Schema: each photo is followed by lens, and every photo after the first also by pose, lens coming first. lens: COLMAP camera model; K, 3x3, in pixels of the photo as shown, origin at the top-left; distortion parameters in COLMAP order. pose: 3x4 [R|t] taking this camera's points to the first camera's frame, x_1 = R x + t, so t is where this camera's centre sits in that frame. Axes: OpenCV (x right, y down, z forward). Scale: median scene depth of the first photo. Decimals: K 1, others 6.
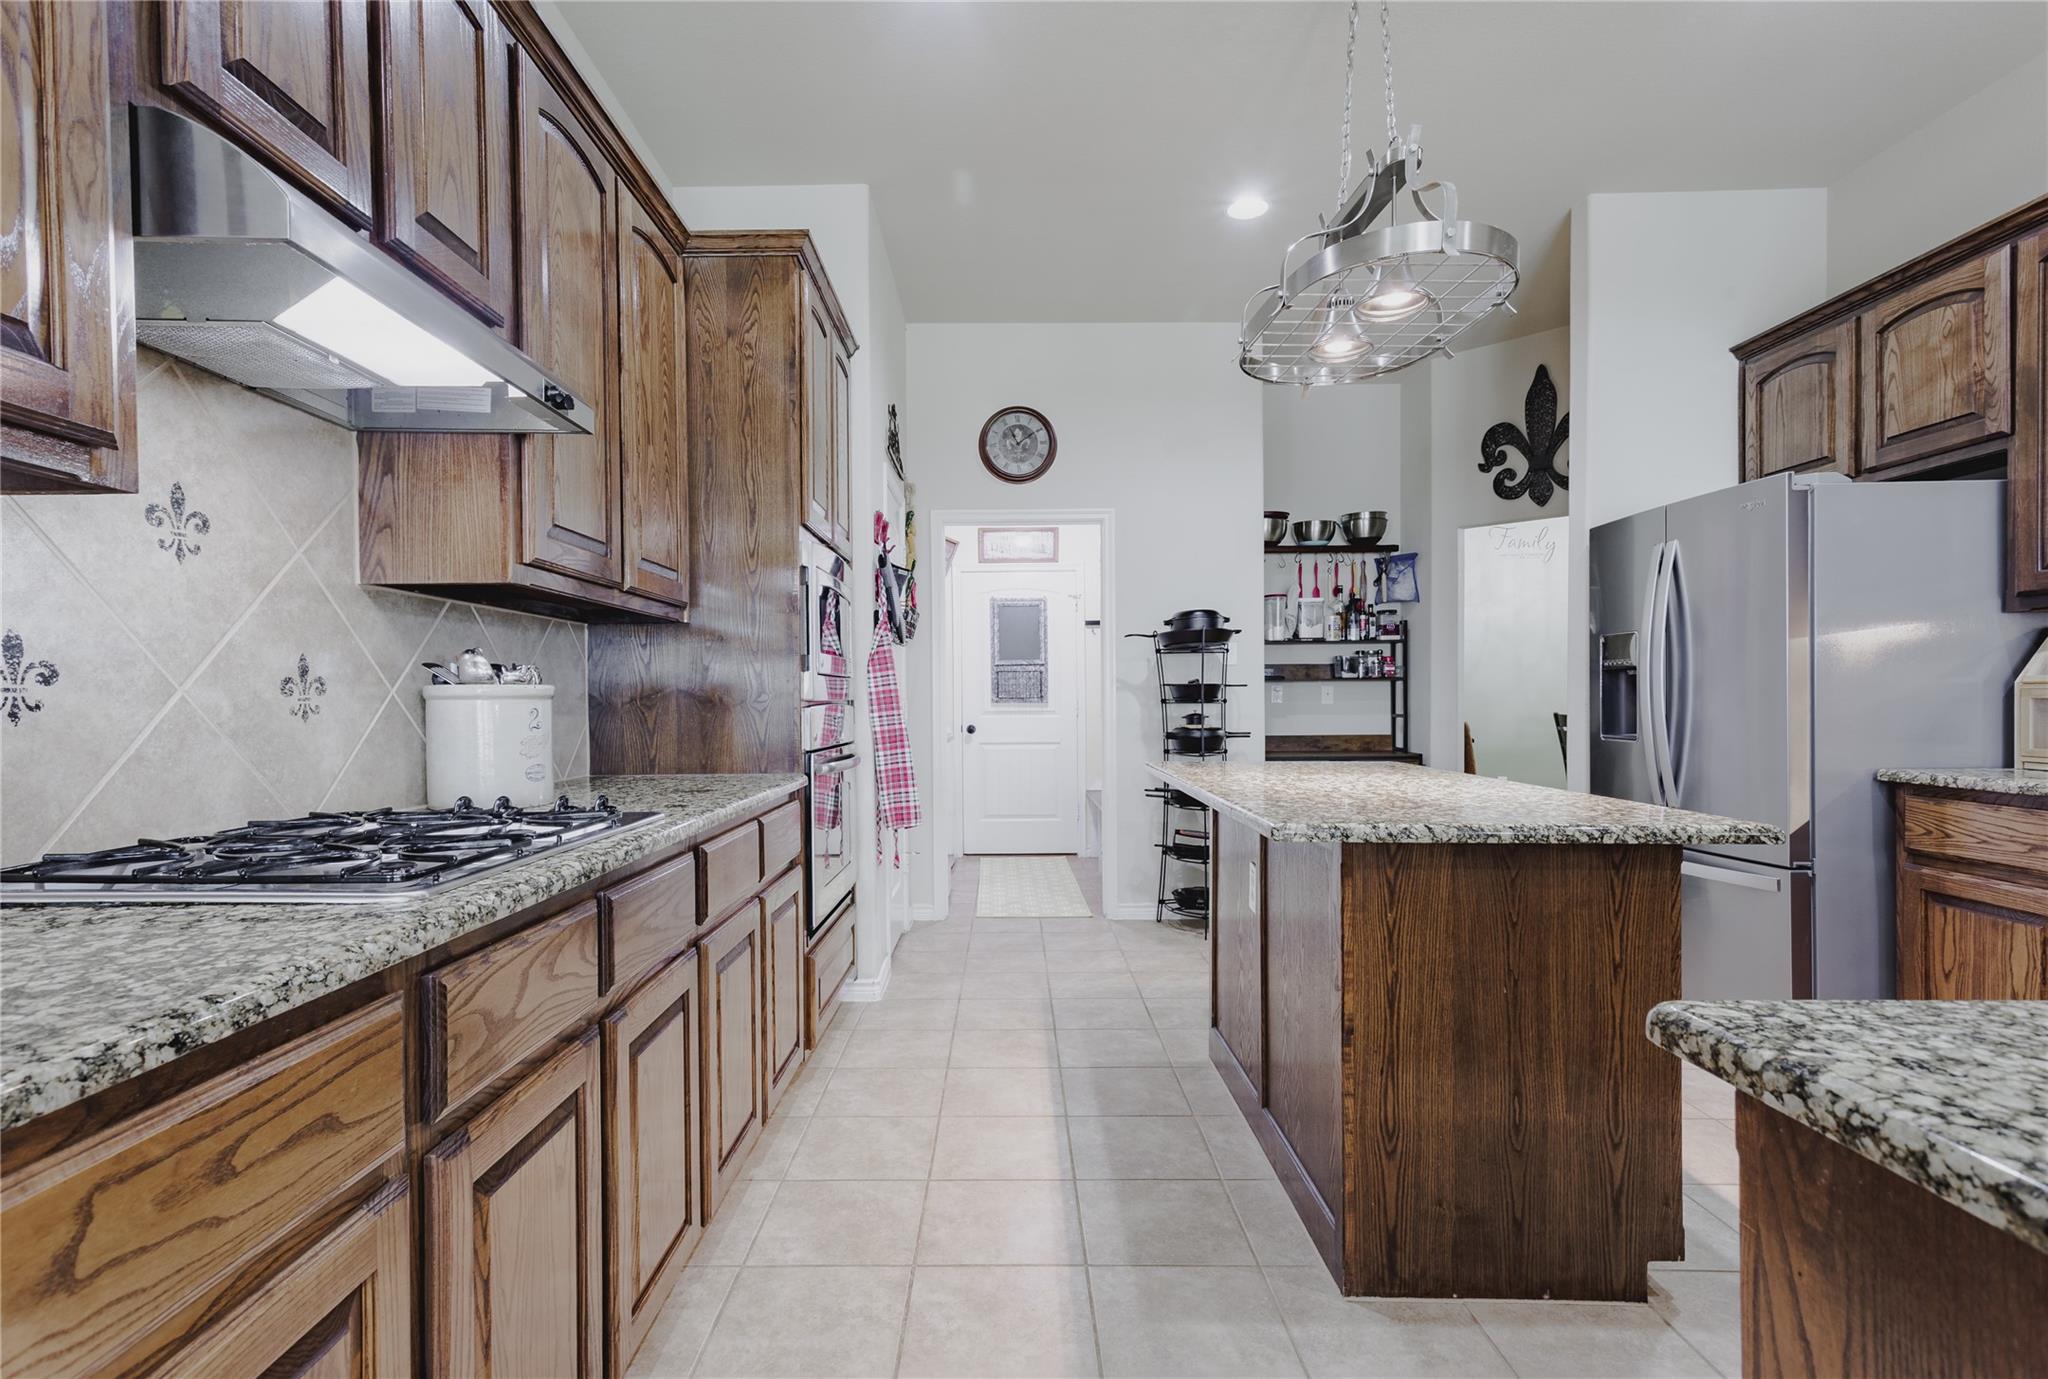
lens RADIAL K [[963.0, 0, 1013.4], [0, 963.0, 714.9], [0, 0, 1]] dist [0.005346, 0.005246]
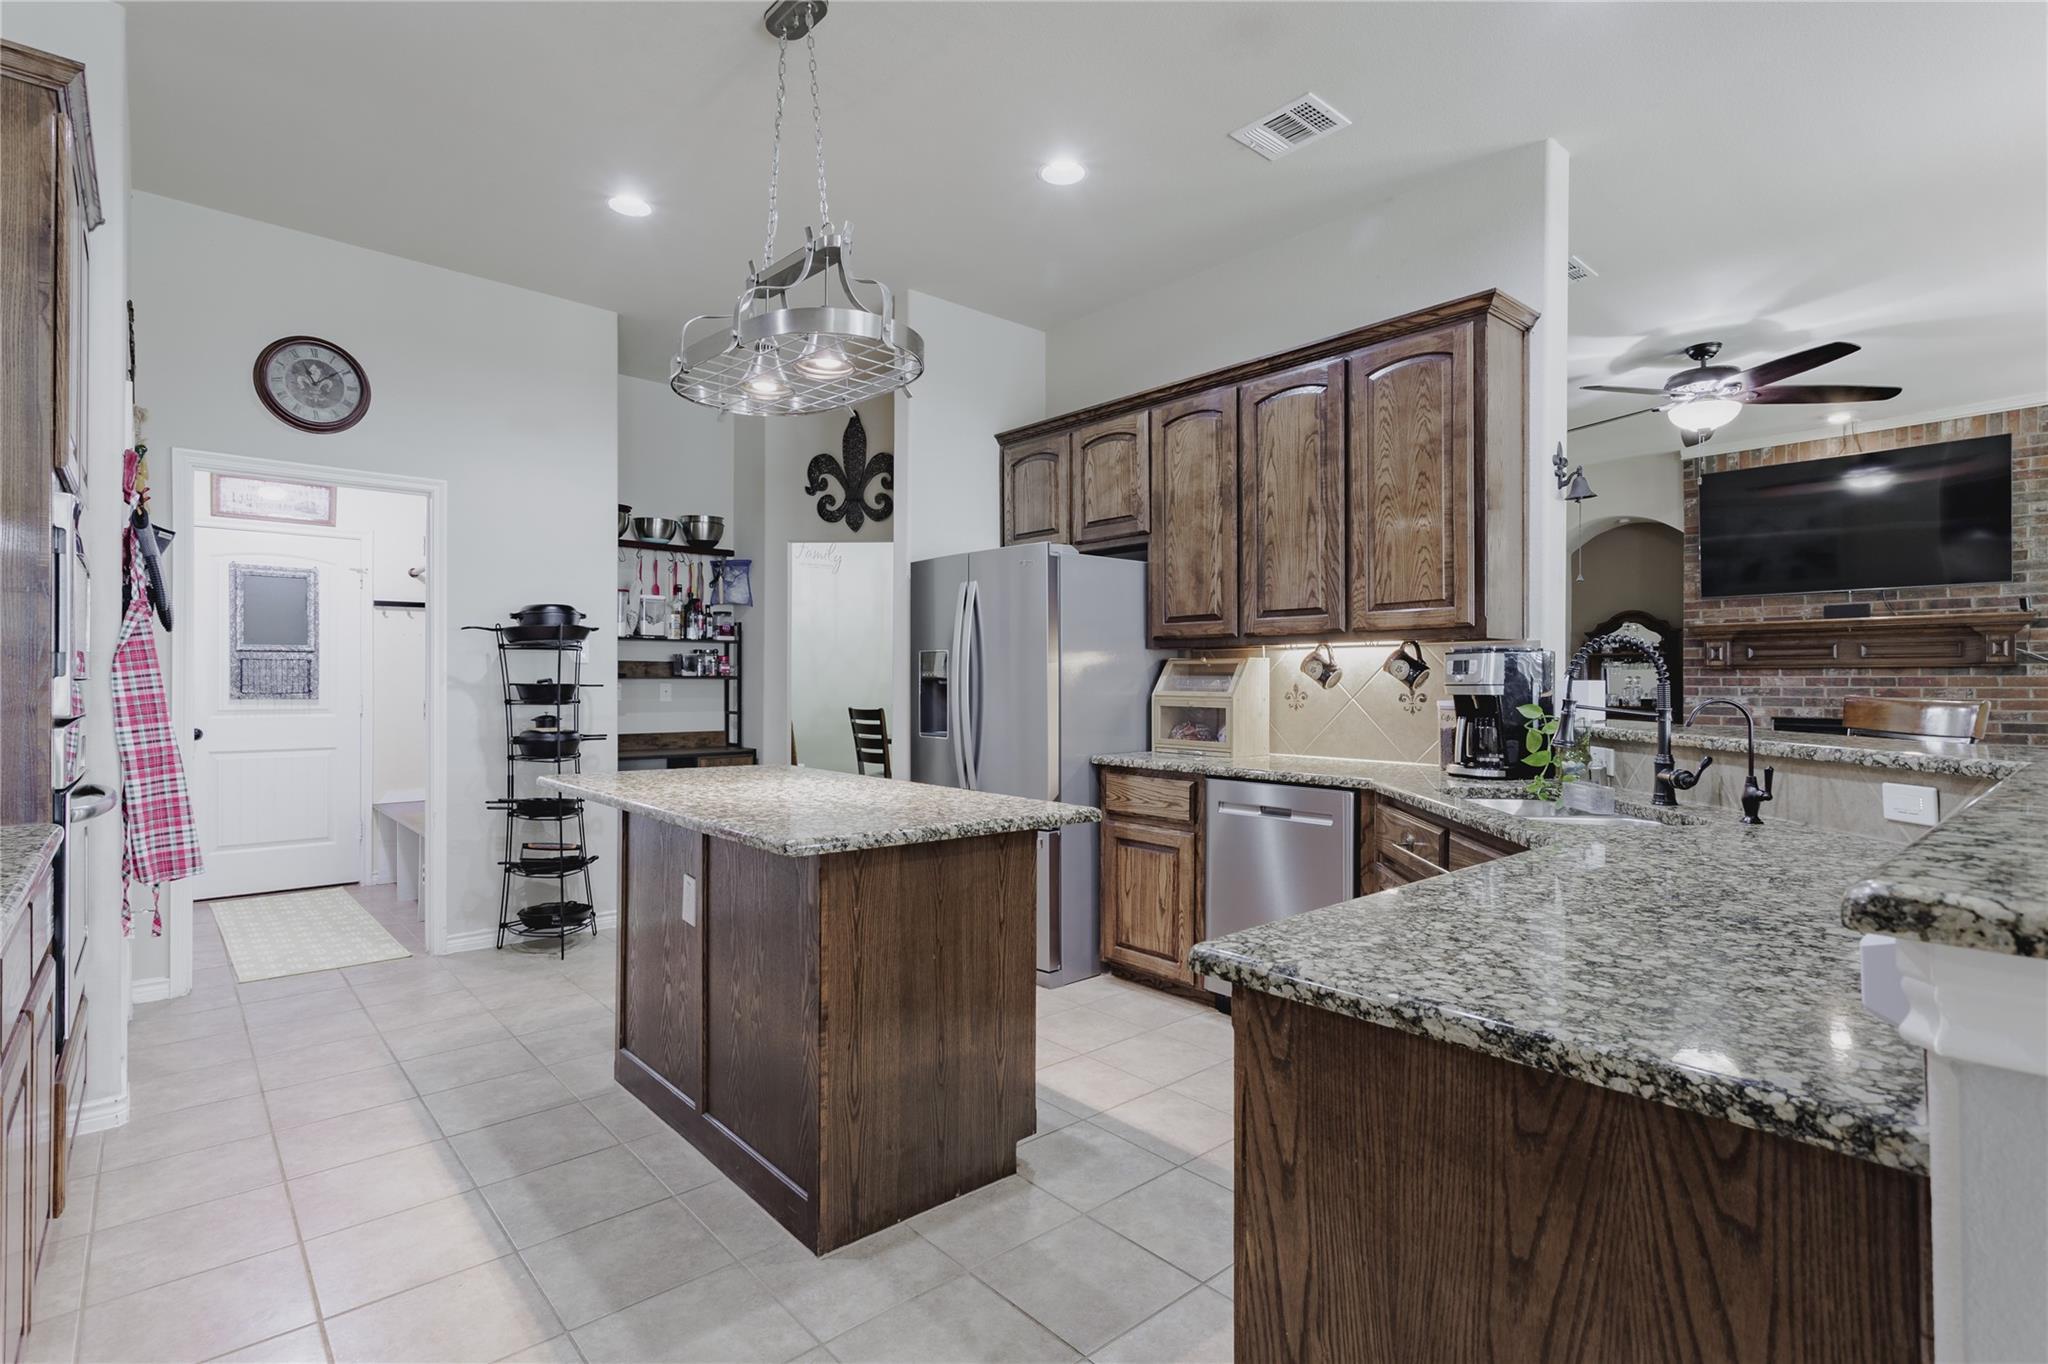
lens RADIAL K [[974.0, 0, 1024.0], [0, 974.0, 682.0], [0, 0, 1]] dist [-0.001257, 0.000630]
pose [[0.742548, 0.013408, 0.669658, -0.130935], [-0.001165, 0.999824, -0.018727, -0.022471], [-0.669792, 0.013125, 0.742433, -0.001748]]
